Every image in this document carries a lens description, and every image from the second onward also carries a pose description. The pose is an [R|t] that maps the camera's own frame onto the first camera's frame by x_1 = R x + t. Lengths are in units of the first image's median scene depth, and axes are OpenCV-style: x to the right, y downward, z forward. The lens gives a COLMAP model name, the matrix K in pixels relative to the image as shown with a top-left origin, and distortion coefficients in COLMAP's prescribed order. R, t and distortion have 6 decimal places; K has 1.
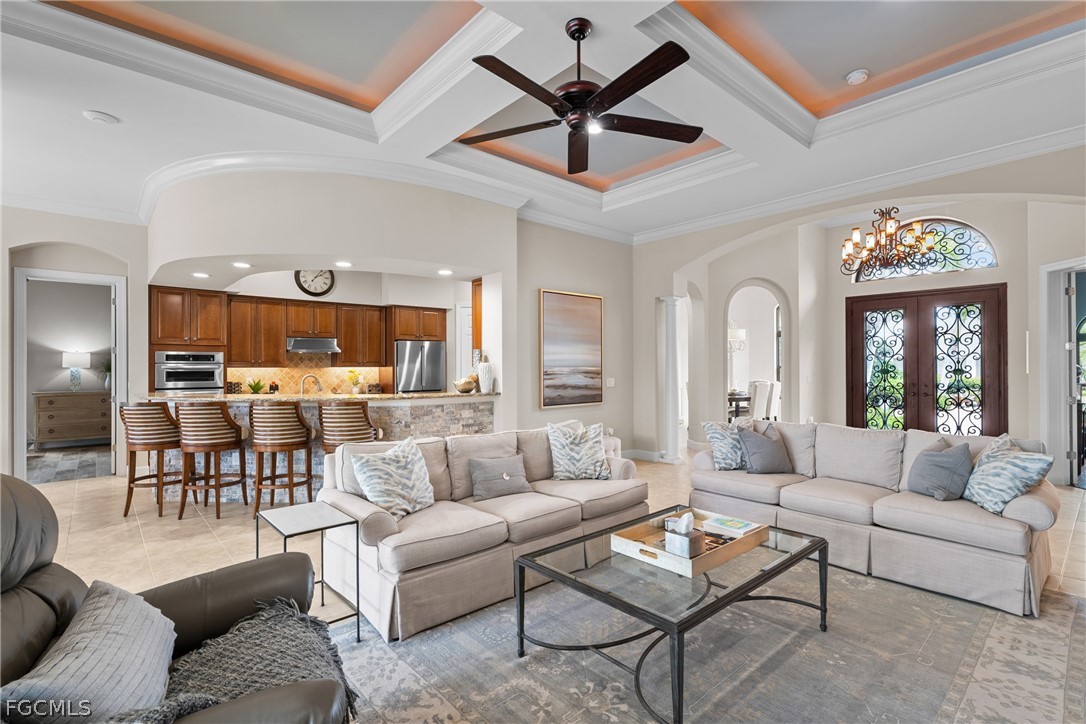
lens RADIAL K [[505.9, 0, 546.4], [0, 505.9, 364.6], [0, 0, 1]] dist [0.005586, -0.000042]
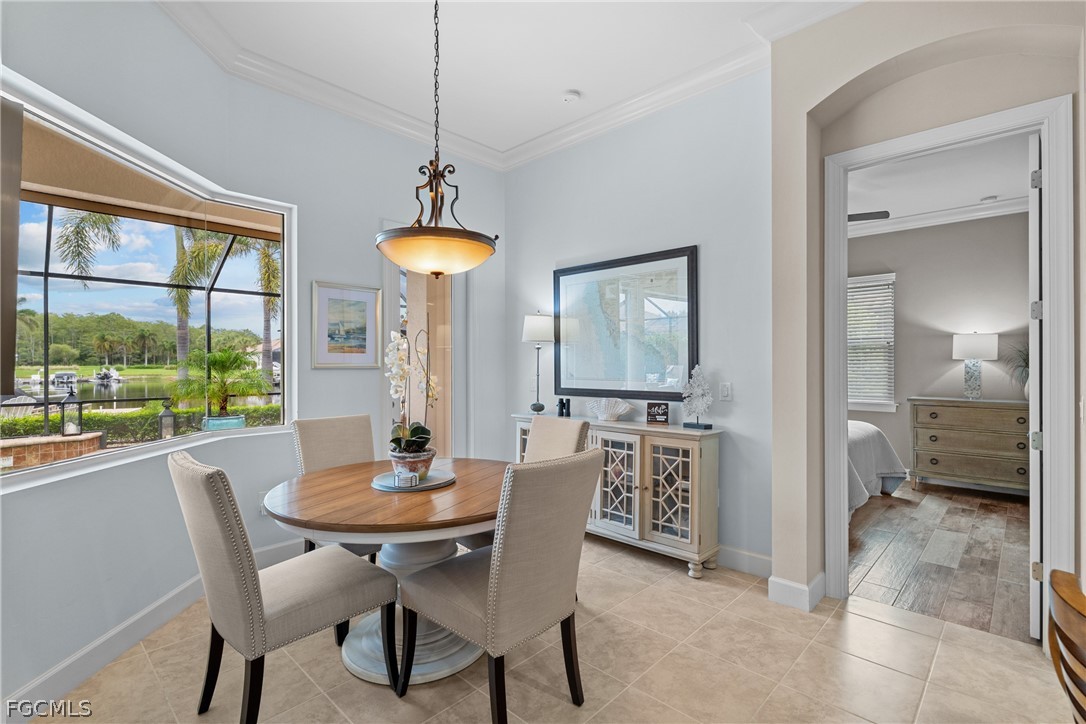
lens RADIAL K [[505.9, 0, 543.4], [0, 505.9, 362.3], [0, 0, 1]] dist [0.005586, -0.000042]
pose [[0.085056, 0.001652, -0.996375, -0.475770], [0.002833, 0.999994, 0.001900, 0.007856], [0.996372, -0.002984, 0.085051, 0.567161]]
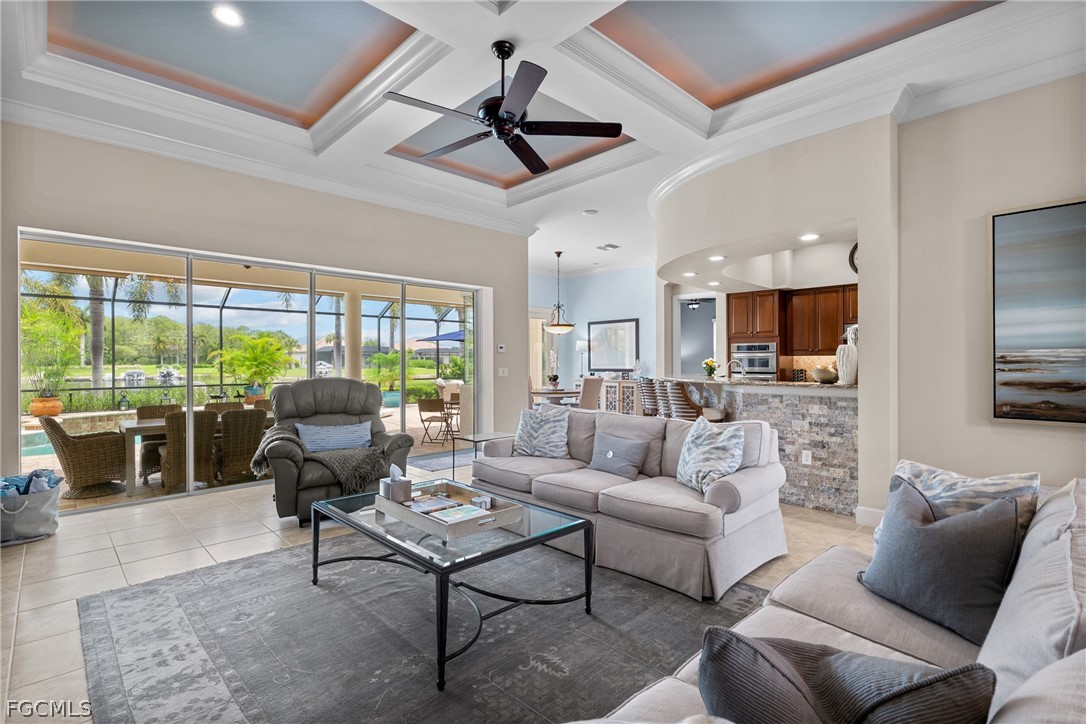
lens RADIAL K [[505.9, 0, 544.4], [0, 505.9, 362.5], [0, 0, 1]] dist [0.005586, -0.000042]
pose [[0.047958, 0.004121, -0.998841, 0.488525], [0.004919, 0.999978, 0.004361, 0.013550], [0.998837, -0.005122, 0.047937, 0.419581]]
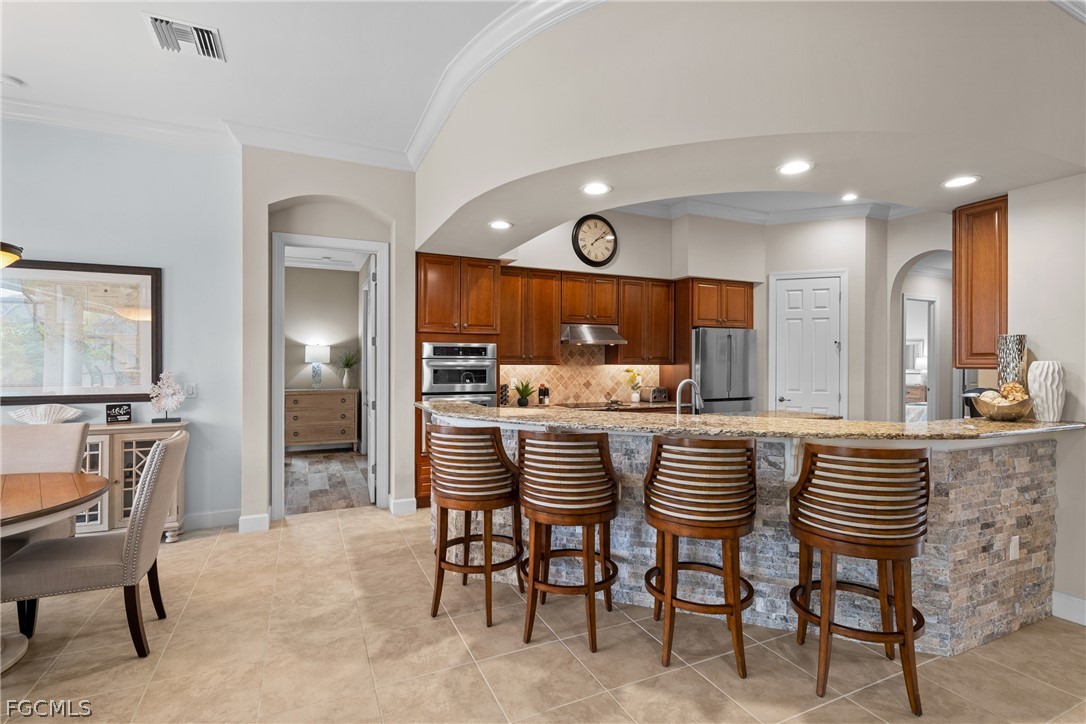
lens RADIAL K [[517.4, 0, 544.2], [0, 517.4, 364.4], [0, 0, 1]] dist [-0.005434, 0.000649]
pose [[0.958284, 0.007576, -0.285717, -0.360157], [-0.005433, 0.999951, 0.008293, -0.001476], [0.285766, -0.006395, 0.958278, 0.309605]]
